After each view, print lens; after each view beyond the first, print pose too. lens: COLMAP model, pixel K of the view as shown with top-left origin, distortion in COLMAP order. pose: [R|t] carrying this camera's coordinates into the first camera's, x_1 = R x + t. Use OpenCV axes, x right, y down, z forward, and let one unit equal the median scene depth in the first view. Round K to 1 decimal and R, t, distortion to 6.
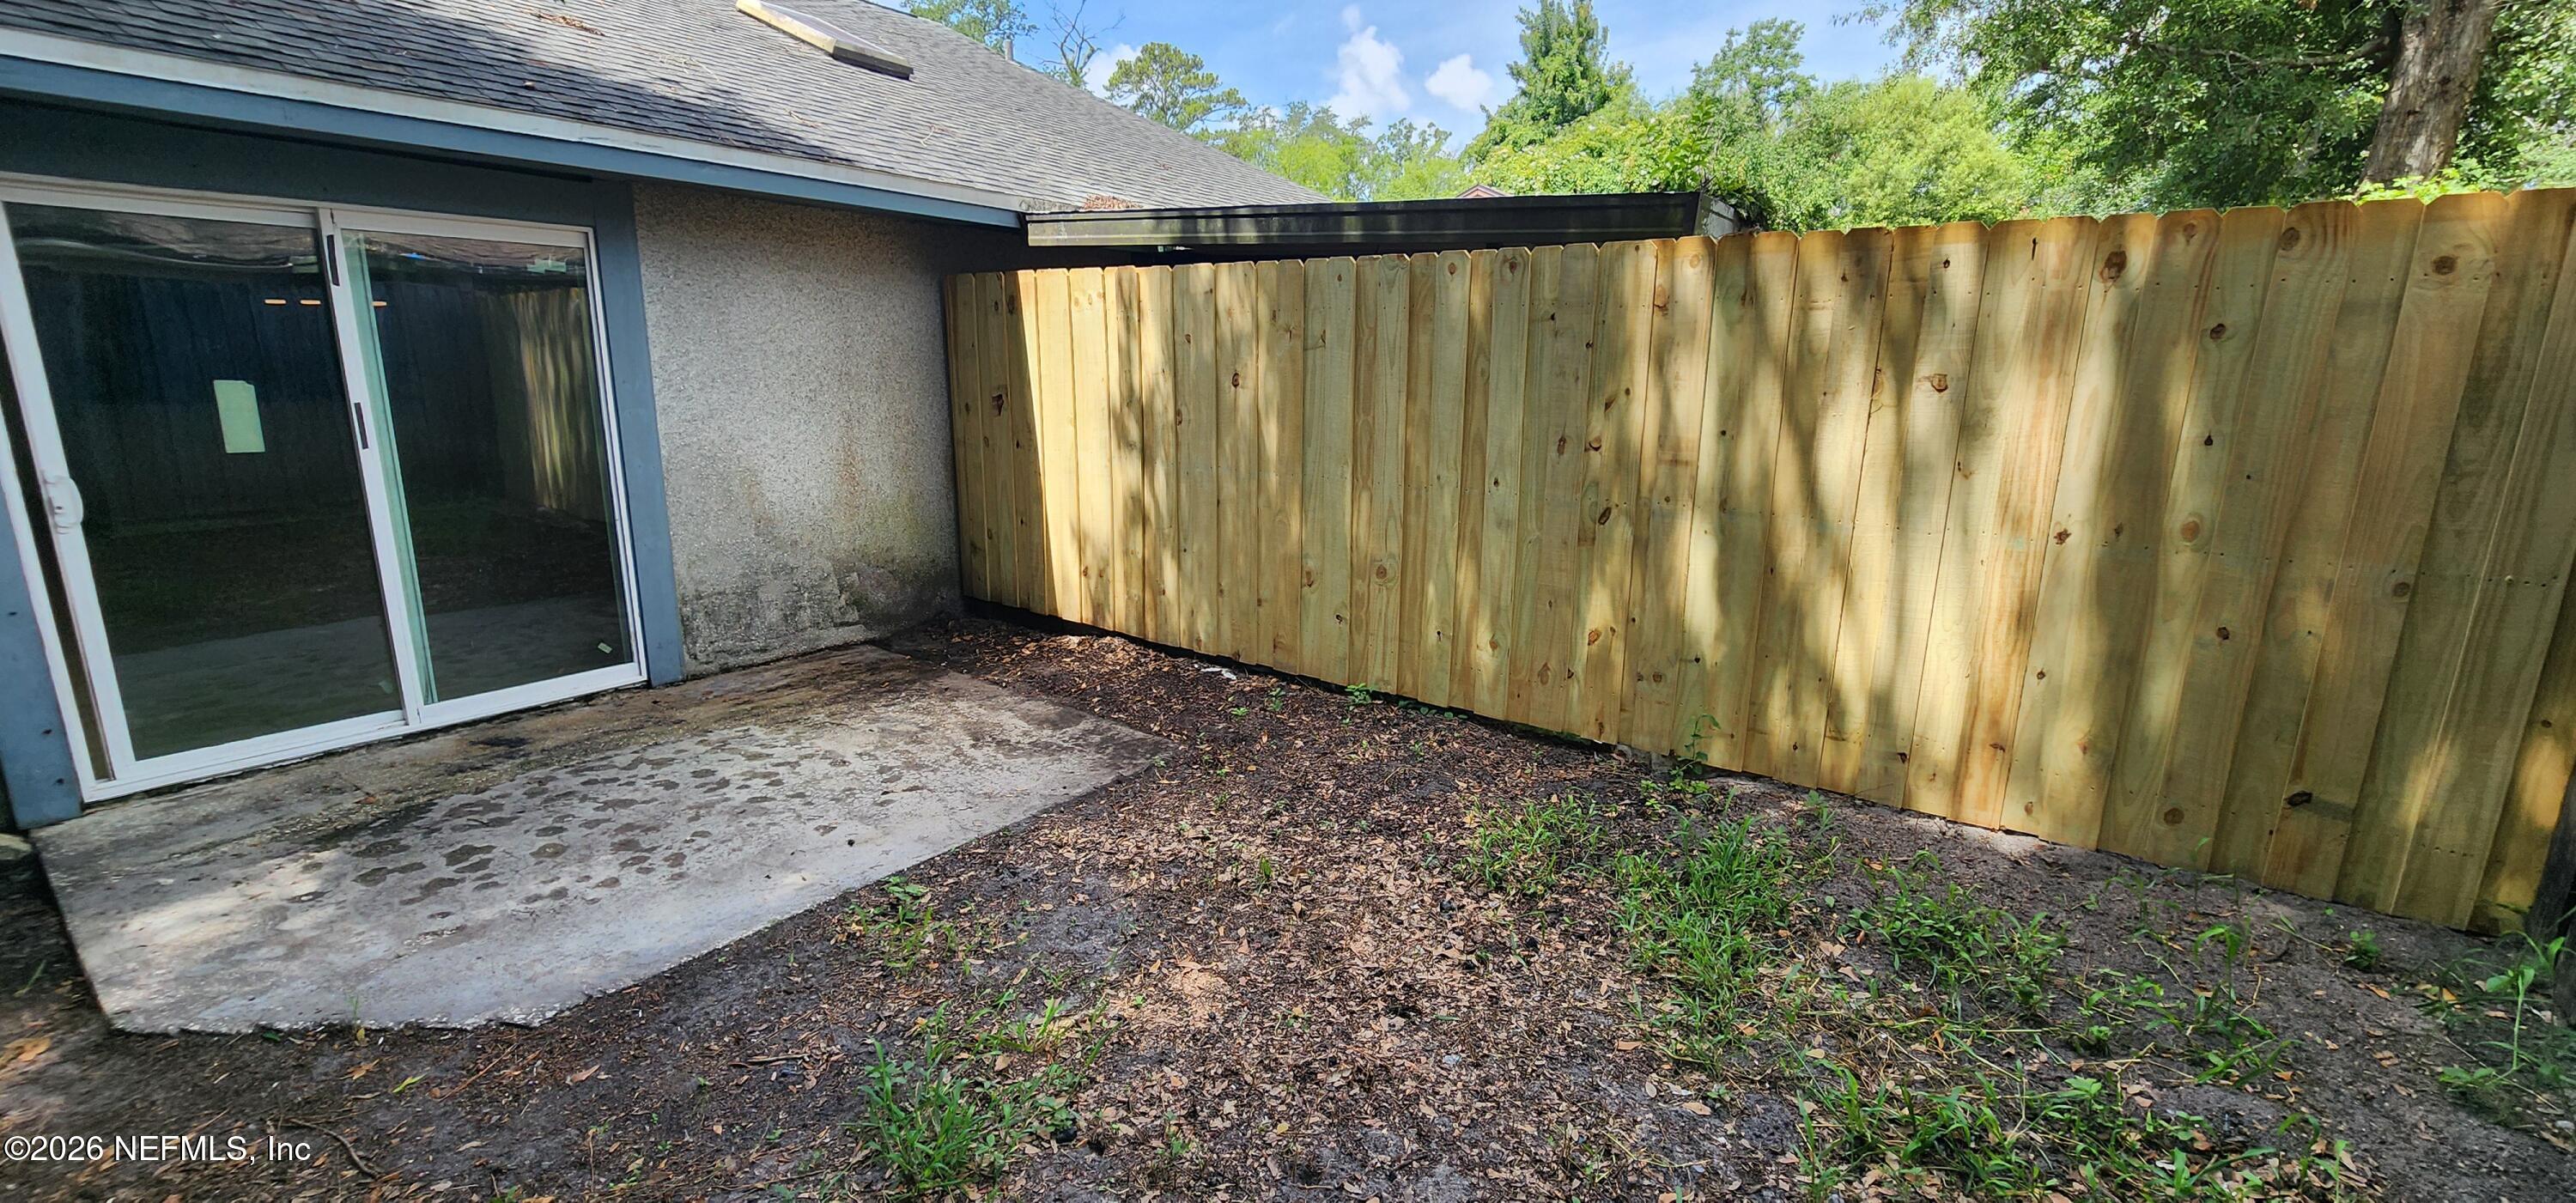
lens RADIAL K [[1075.3, 0, 1285.8], [0, 1075.3, 610.5], [0, 0, 1]] dist [0.000008, 0.001734]
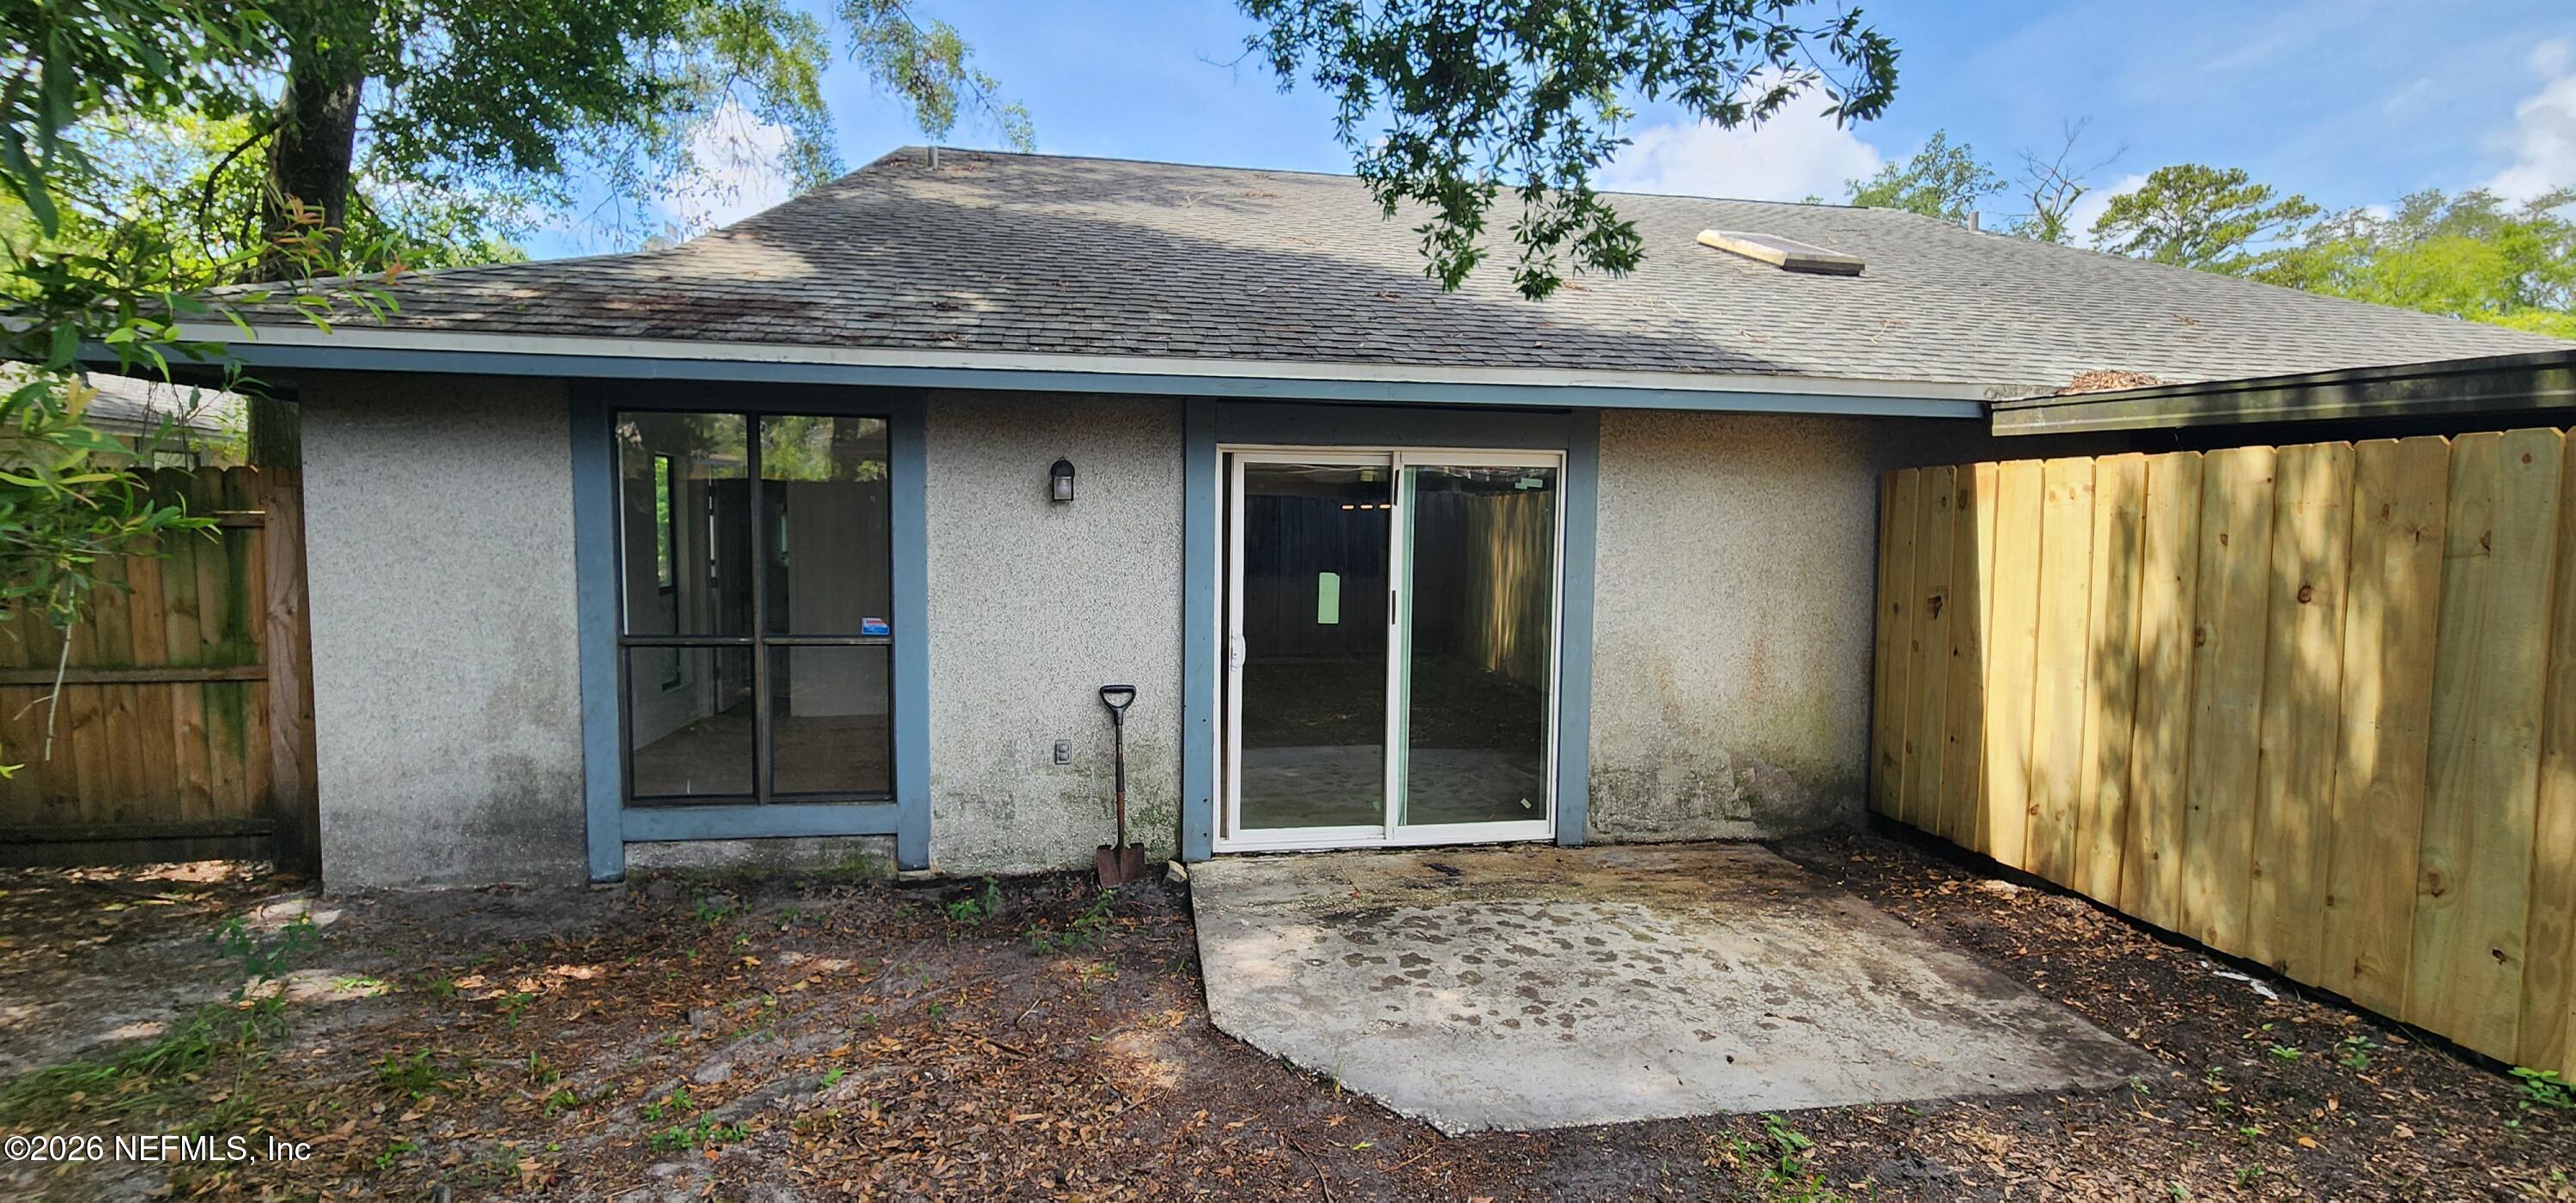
lens RADIAL K [[1075.3, 0, 1272.9], [0, 1075.3, 606.2], [0, 0, 1]] dist [0.000008, 0.001734]
pose [[0.700772, 0.044392, -0.712003, -0.016330], [-0.161233, 0.982092, -0.097459, -0.017950], [0.694926, 0.183095, 0.695381, -0.024991]]
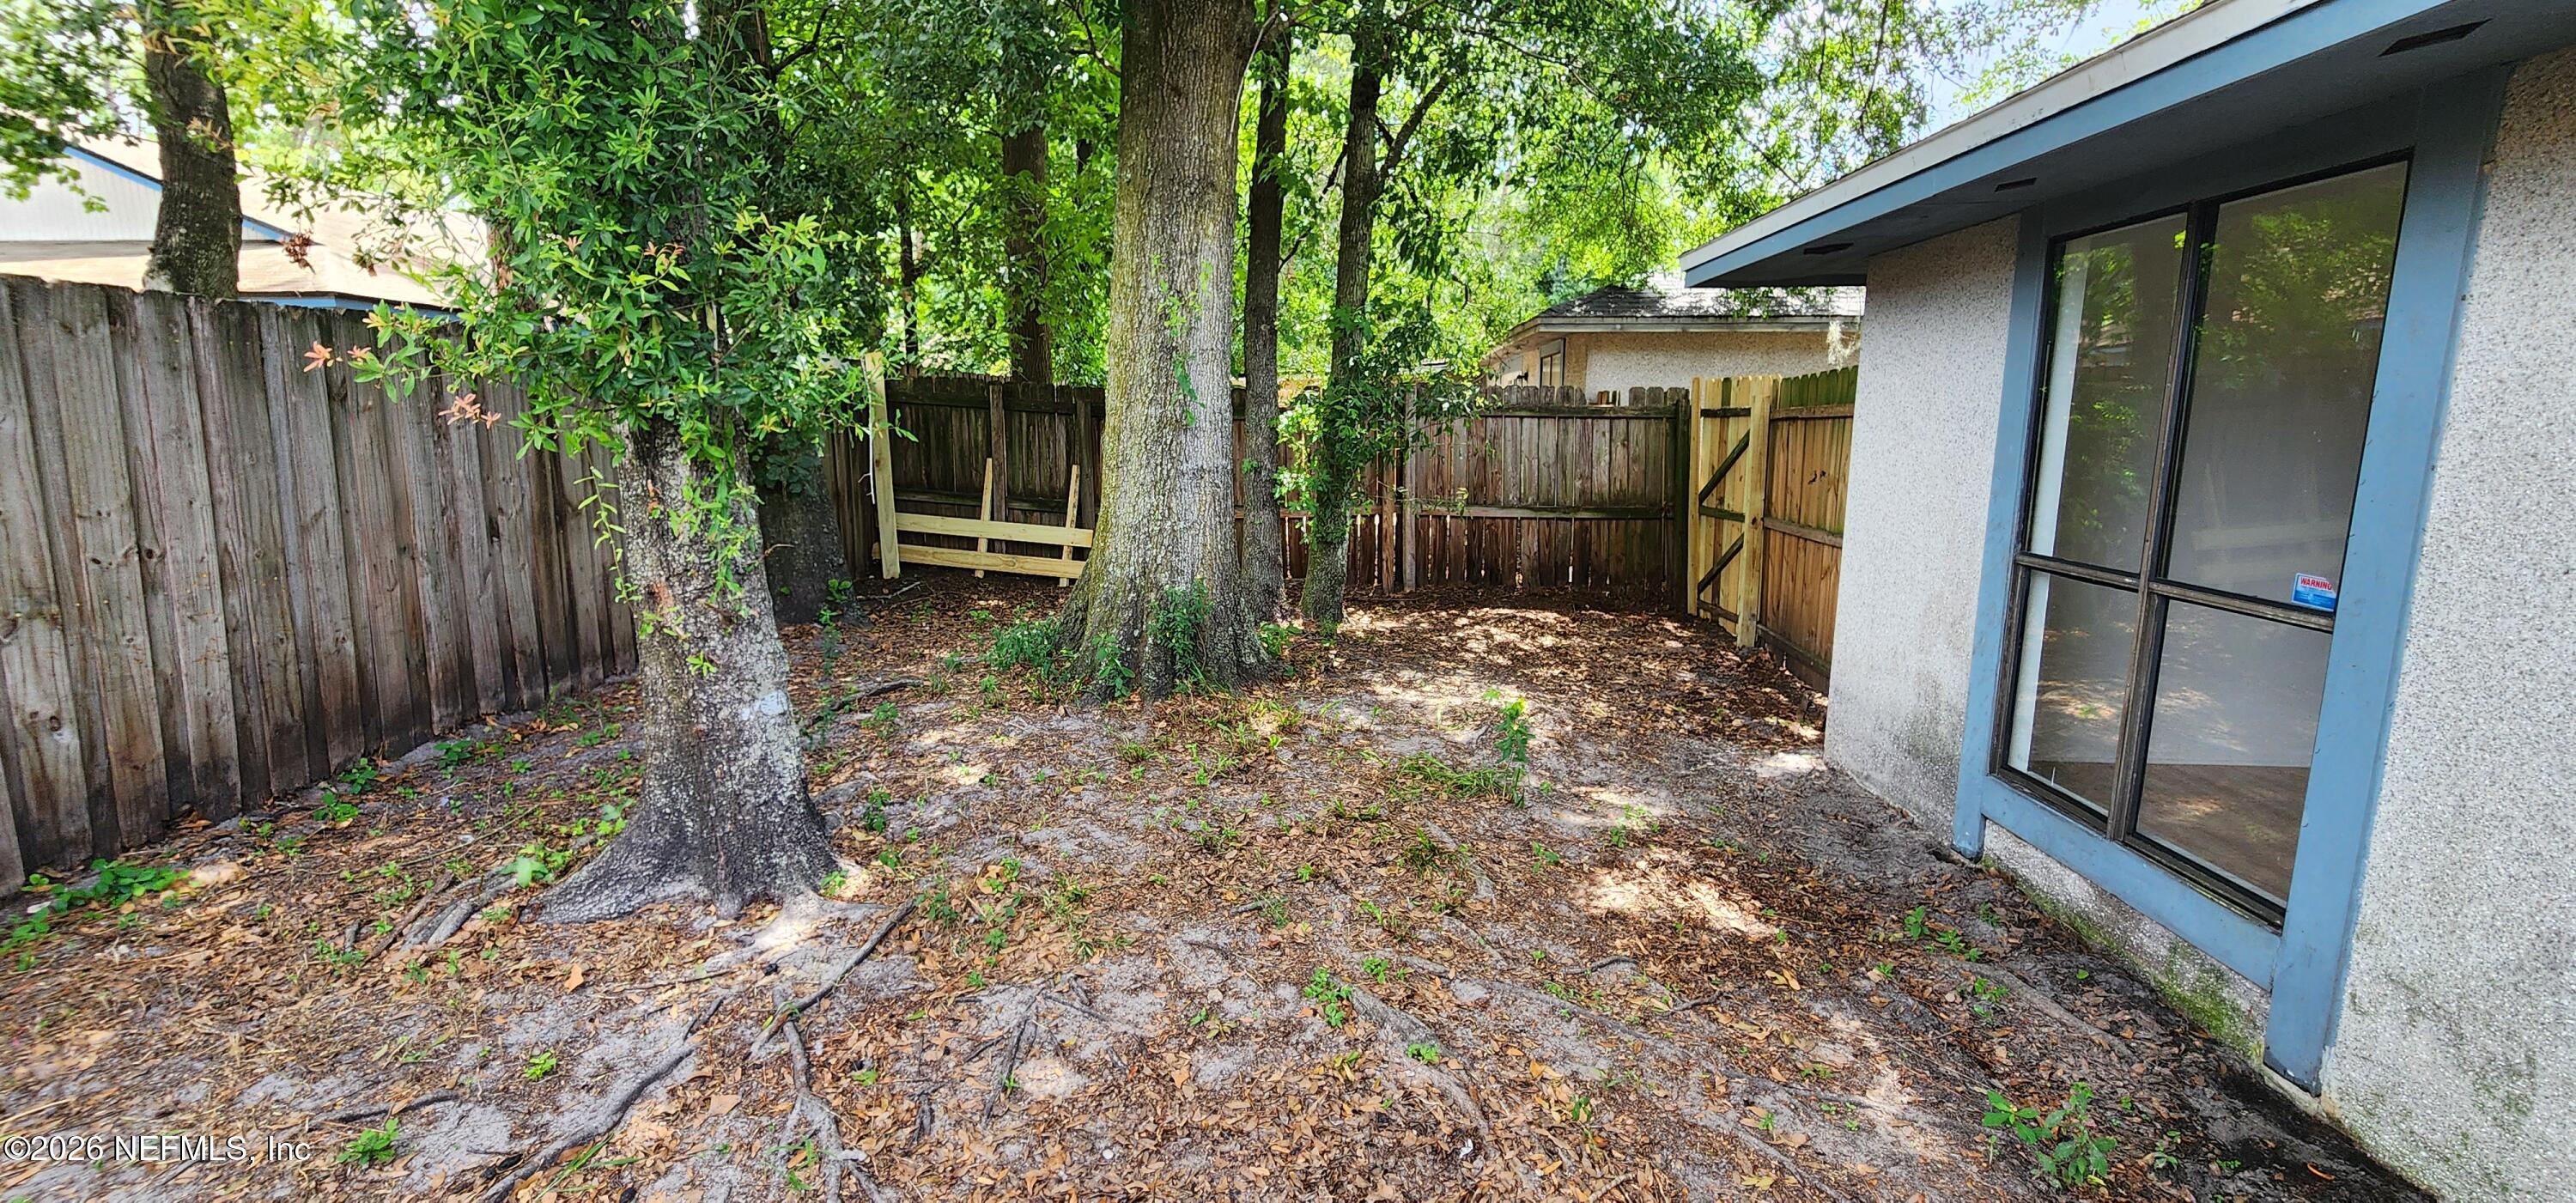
lens RADIAL K [[1075.3, 0, 1279.6], [0, 1075.3, 591.9], [0, 0, 1]] dist [0.000008, 0.001734]
pose [[-0.851291, 0.069579, -0.520060, -0.364801], [-0.128457, 0.933368, 0.335147, -0.171916], [0.508727, 0.352113, -0.785629, 0.691922]]
